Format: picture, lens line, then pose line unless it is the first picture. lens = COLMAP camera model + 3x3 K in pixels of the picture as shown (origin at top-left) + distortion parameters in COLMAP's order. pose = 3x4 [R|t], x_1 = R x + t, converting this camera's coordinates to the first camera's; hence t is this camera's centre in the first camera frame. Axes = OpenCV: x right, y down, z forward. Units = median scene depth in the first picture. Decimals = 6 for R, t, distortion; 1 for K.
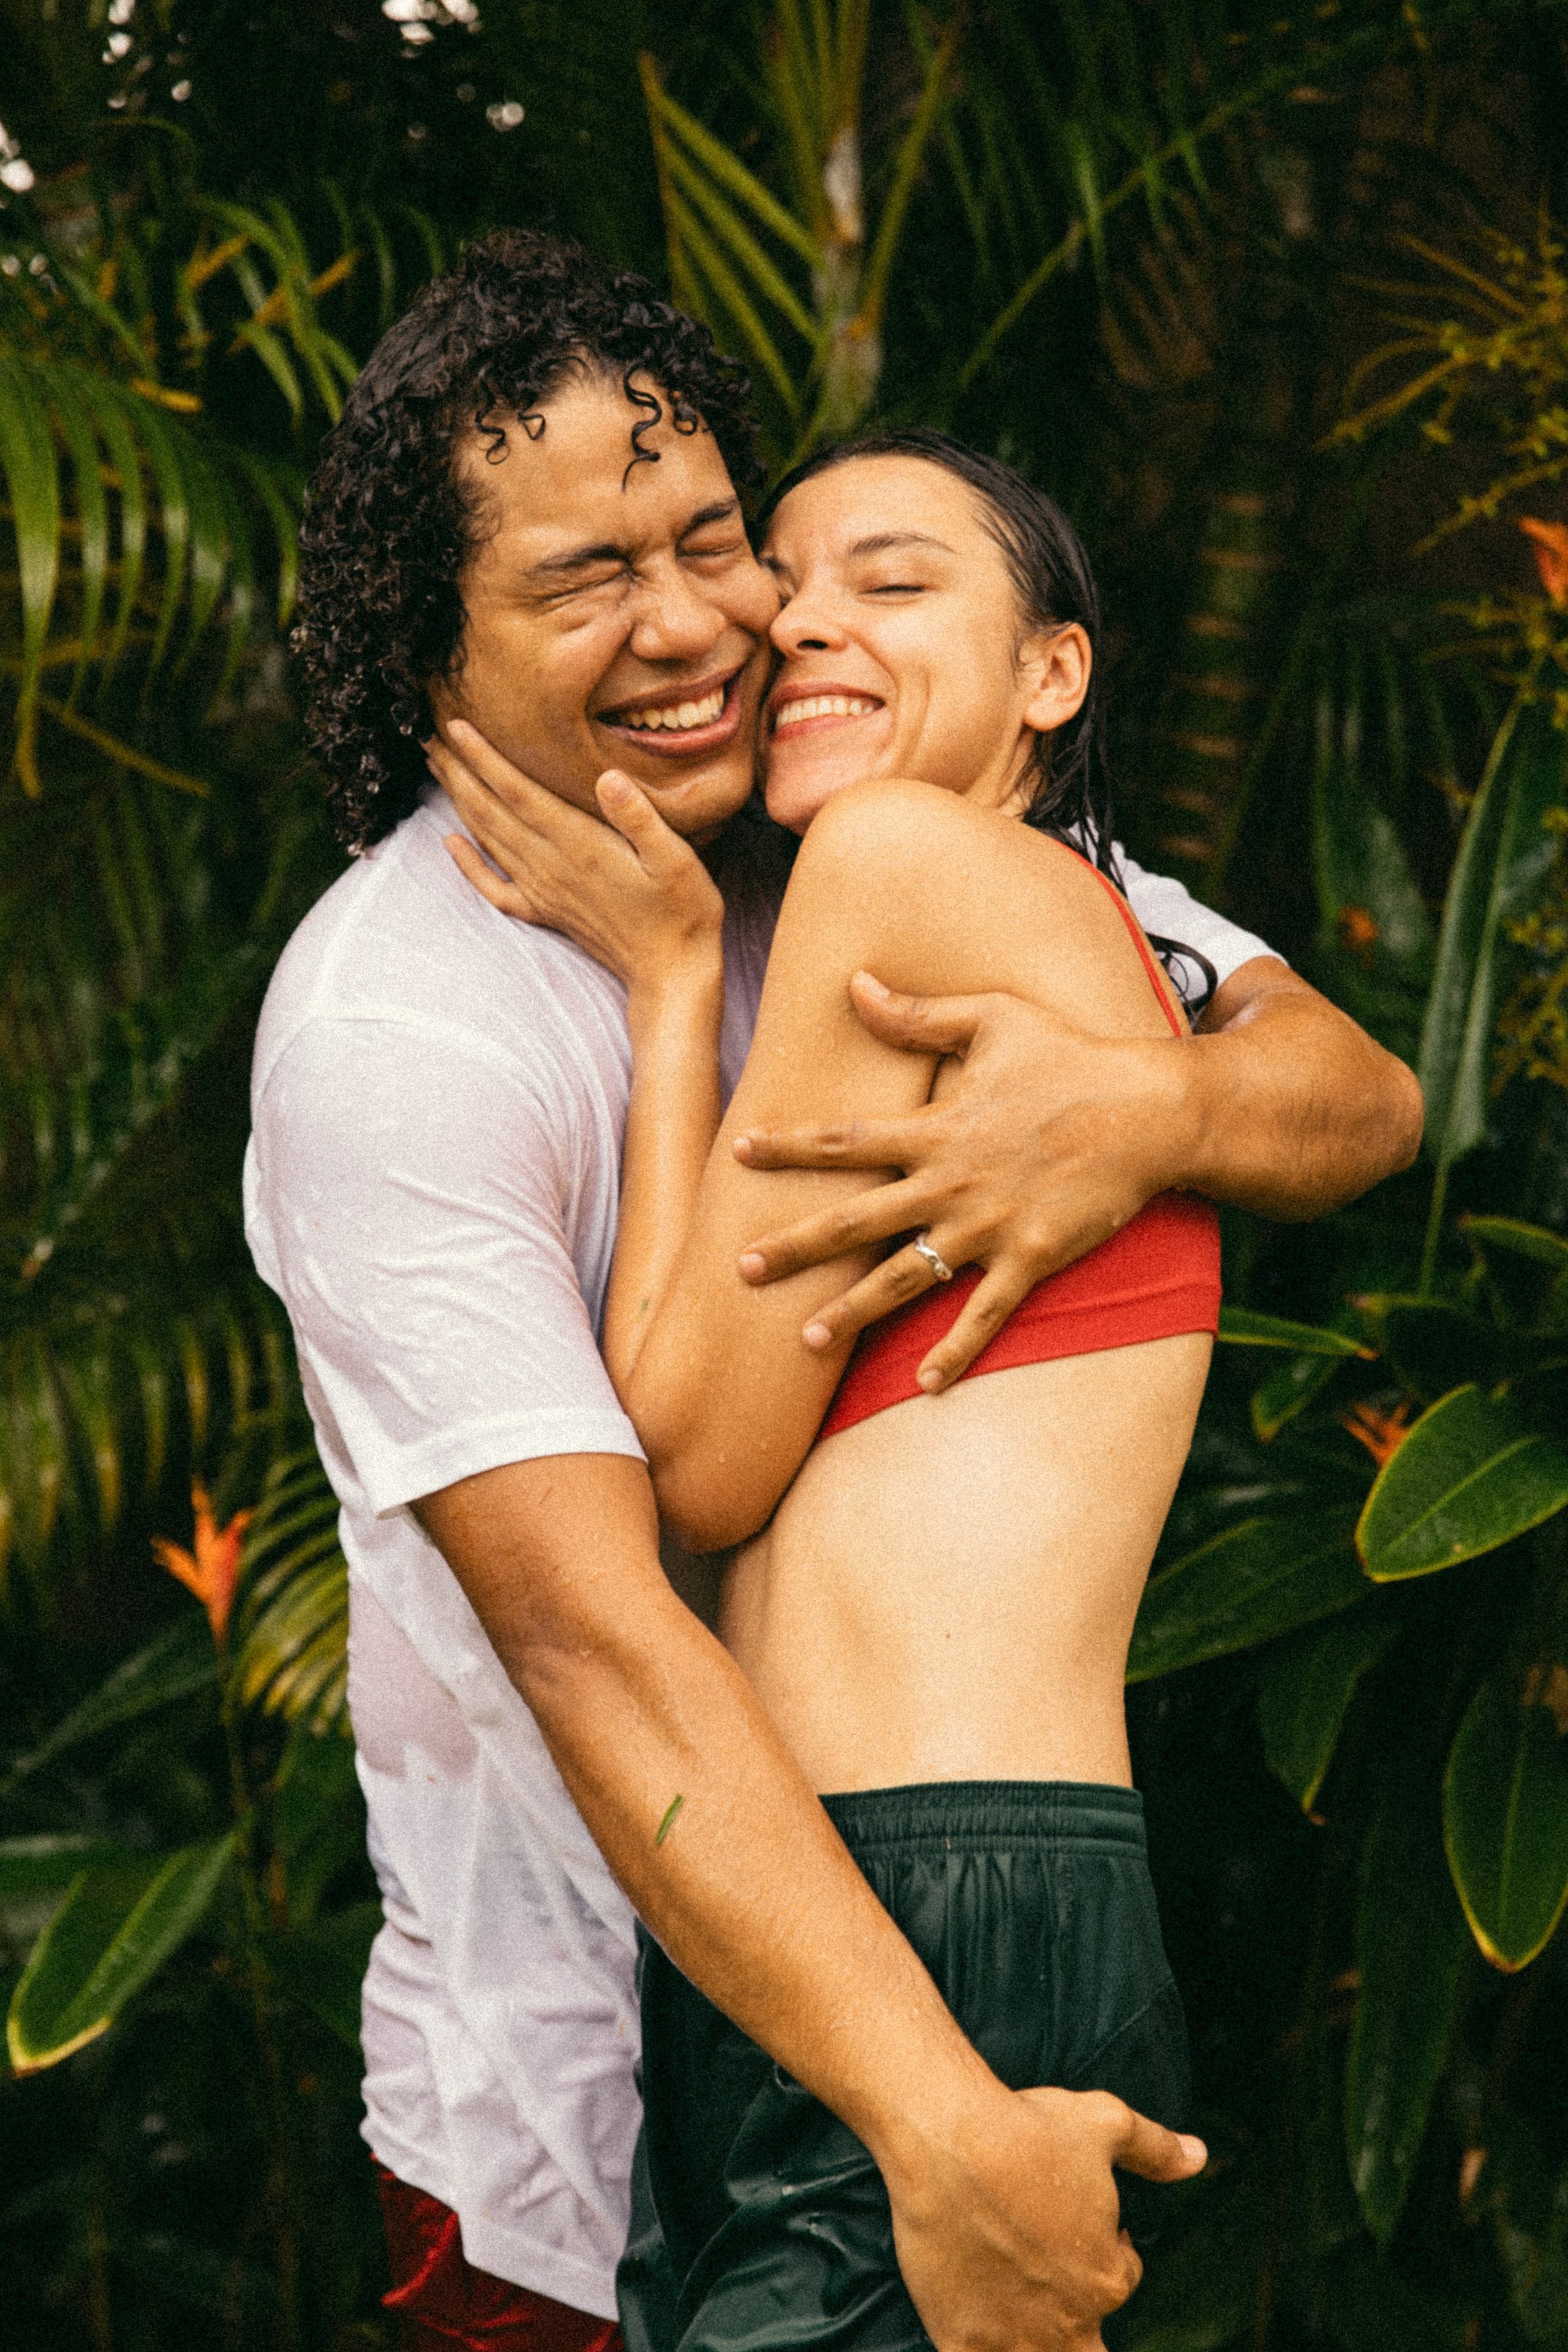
lens RADIAL K [[4199.8, 0, 790.8], [0, 4199.8, 1195.5], [0, 0, 1]] dist [0.057977, -0.013470]
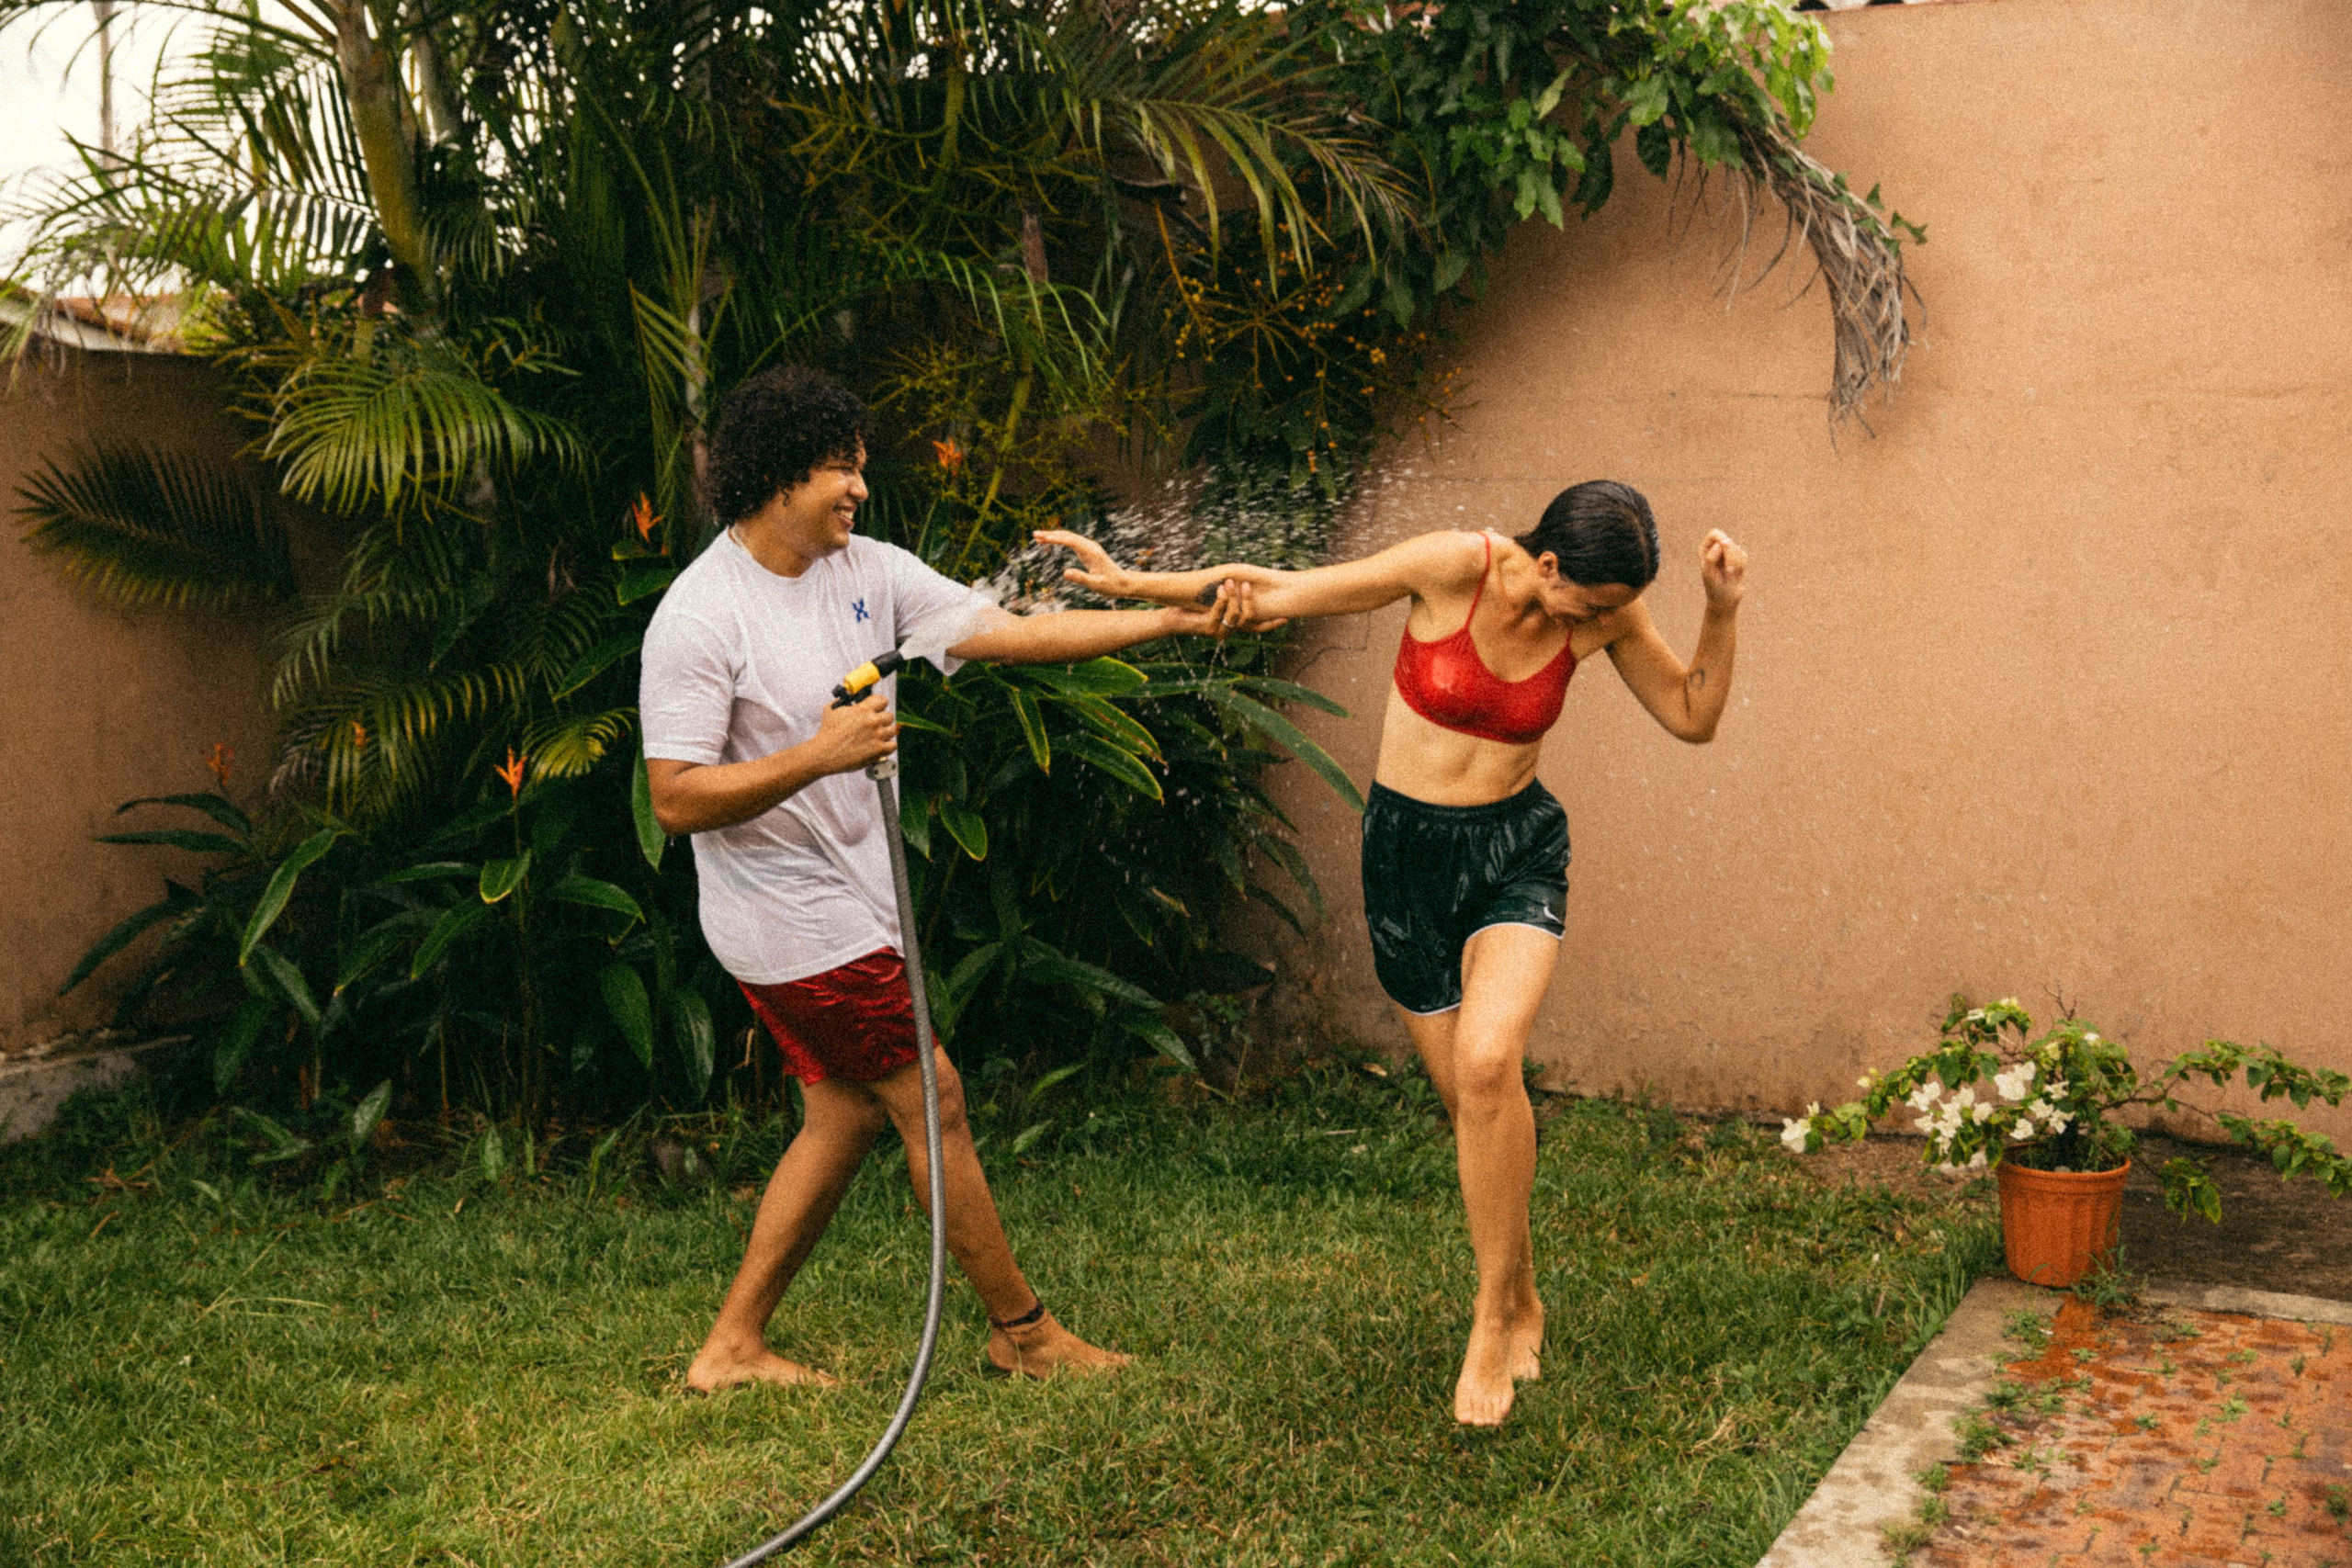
lens RADIAL K [[2712.6, 0, 1176.0], [0, 2712.6, 784.0], [0, 0, 1]] dist [0.012030, 0.039988]
pose [[0.964662, -0.024326, 0.262366, -0.182360], [0.035590, 0.998634, -0.038266, 0.179360], [-0.261076, 0.046252, 0.964209, -0.971219]]
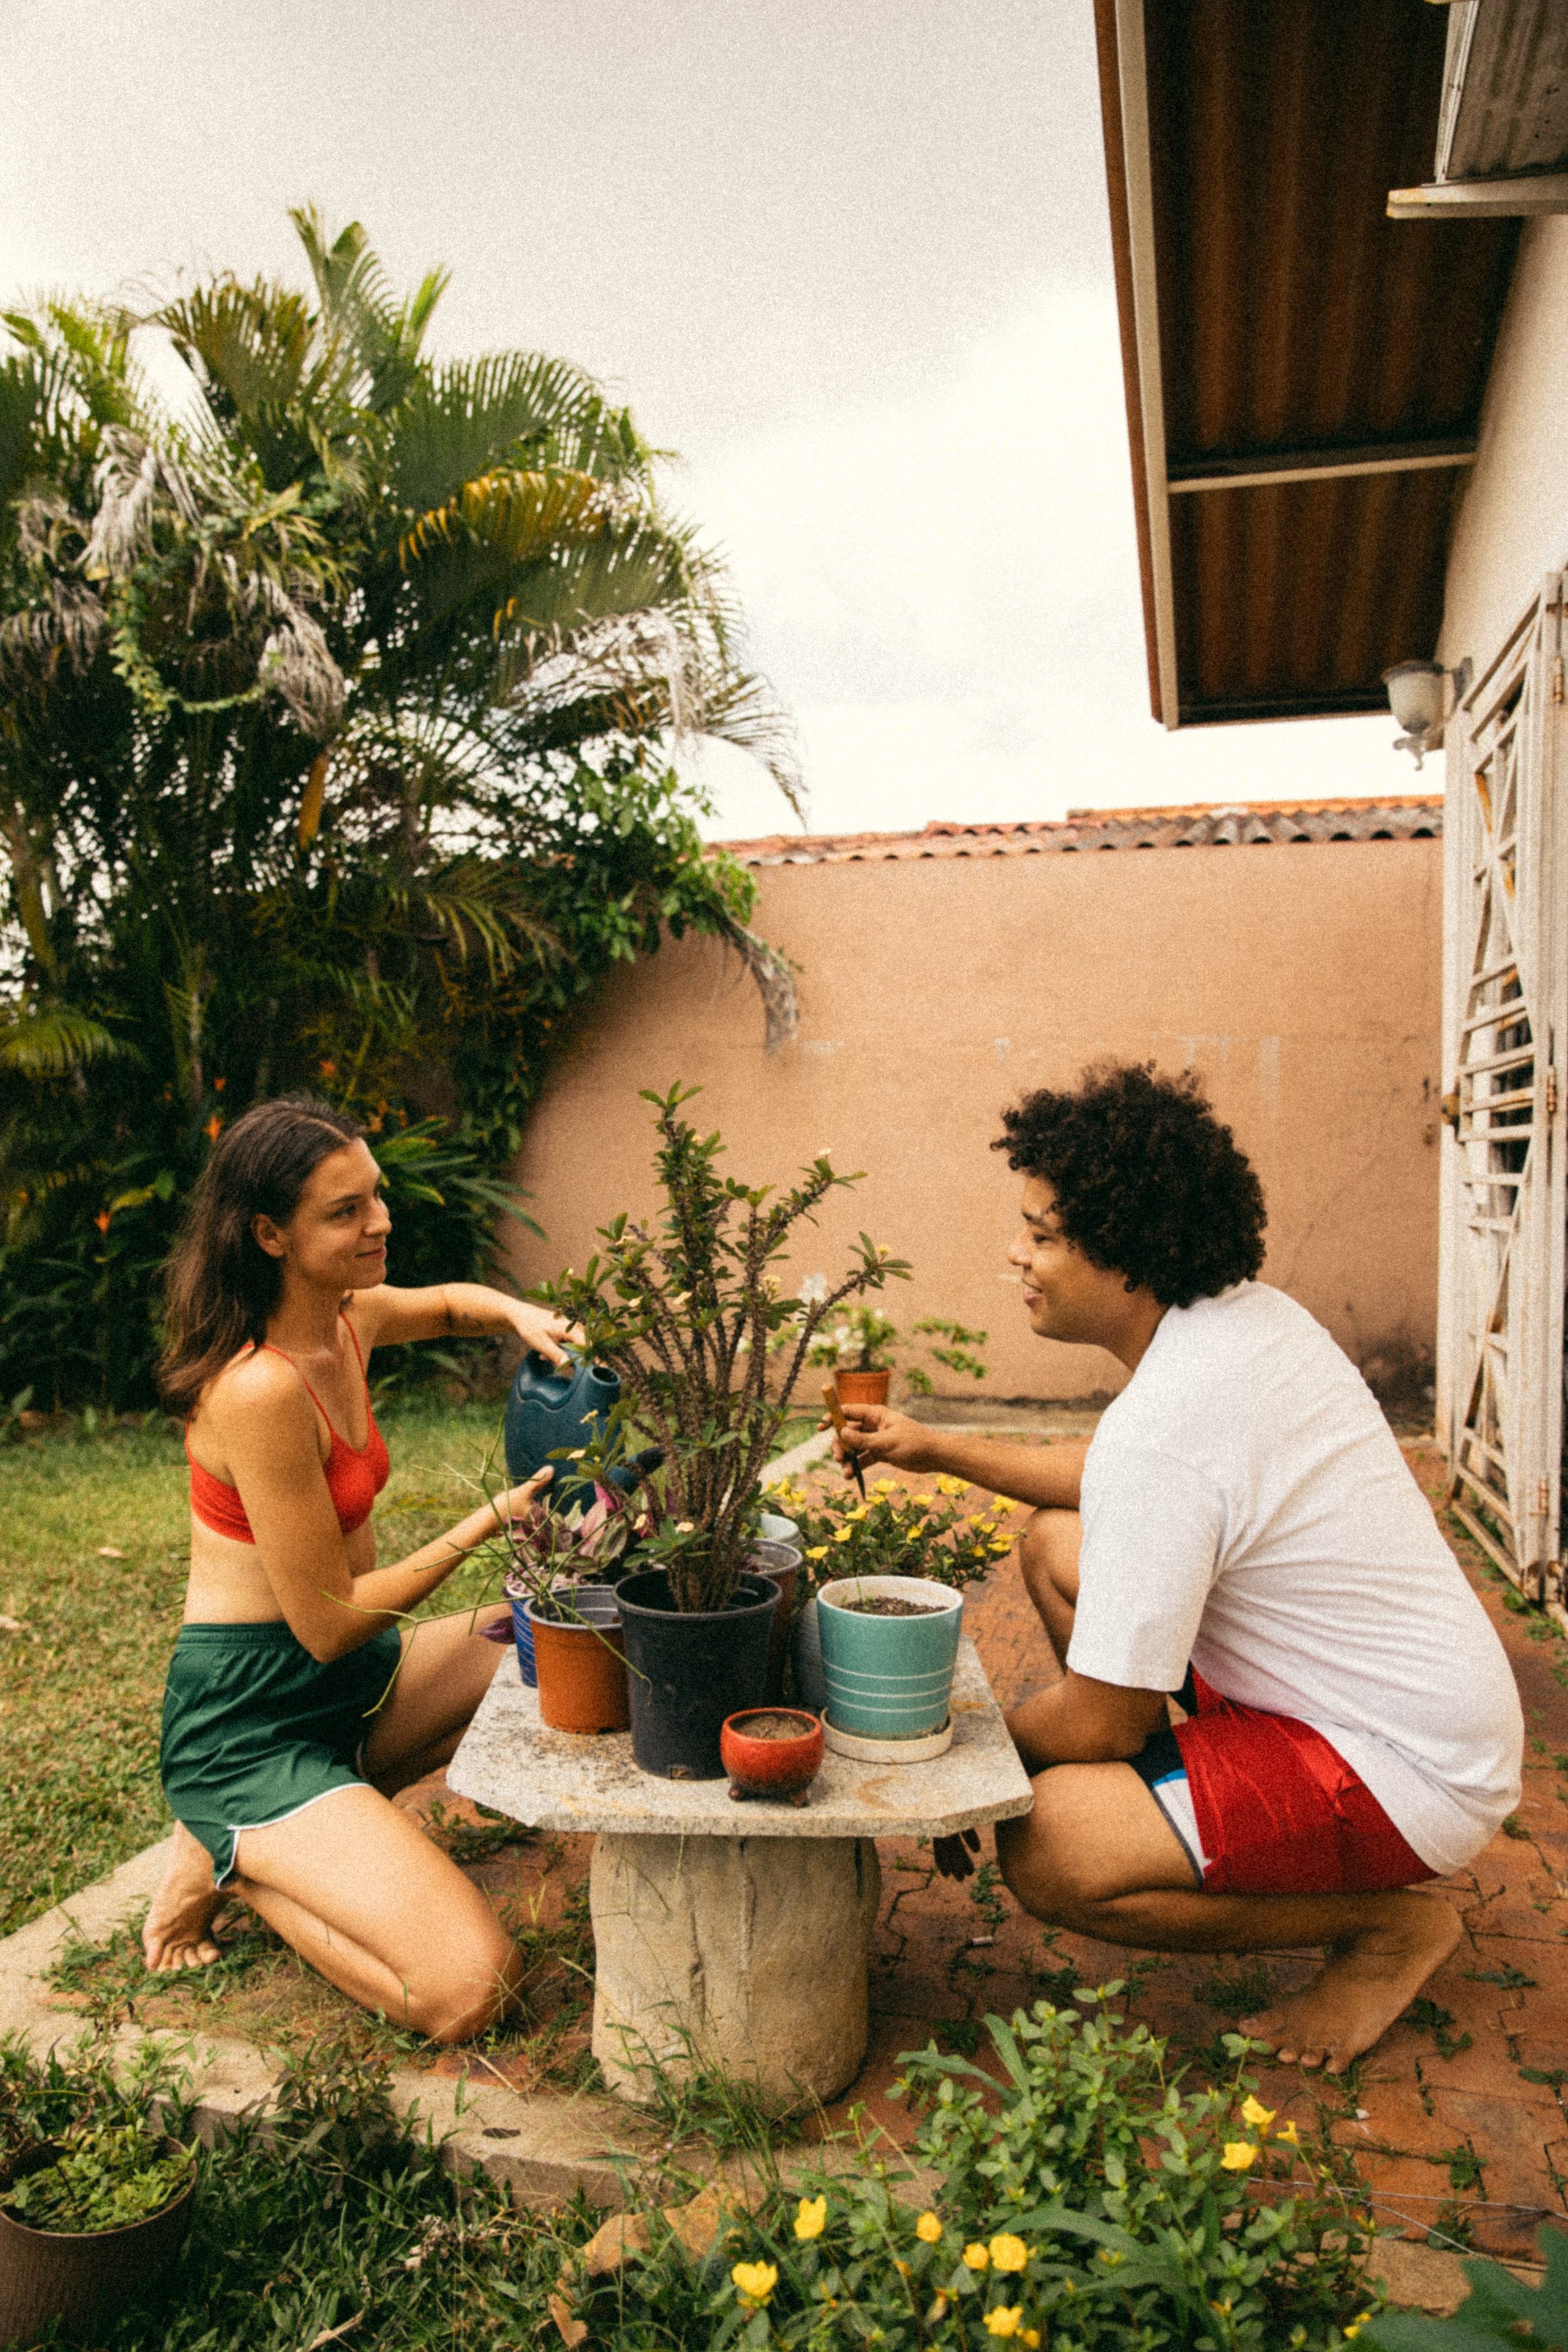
lens RADIAL K [[1717.5, 0, 780.3], [0, 1717.5, 1185.6], [0, 0, 1]] dist [0.027192, 0.001772]
pose [[0.894708, 0.004298, 0.446631, -0.353073], [0.068460, 0.986818, -0.146639, 0.448995], [-0.441374, 0.161776, 0.882620, -1.518821]]
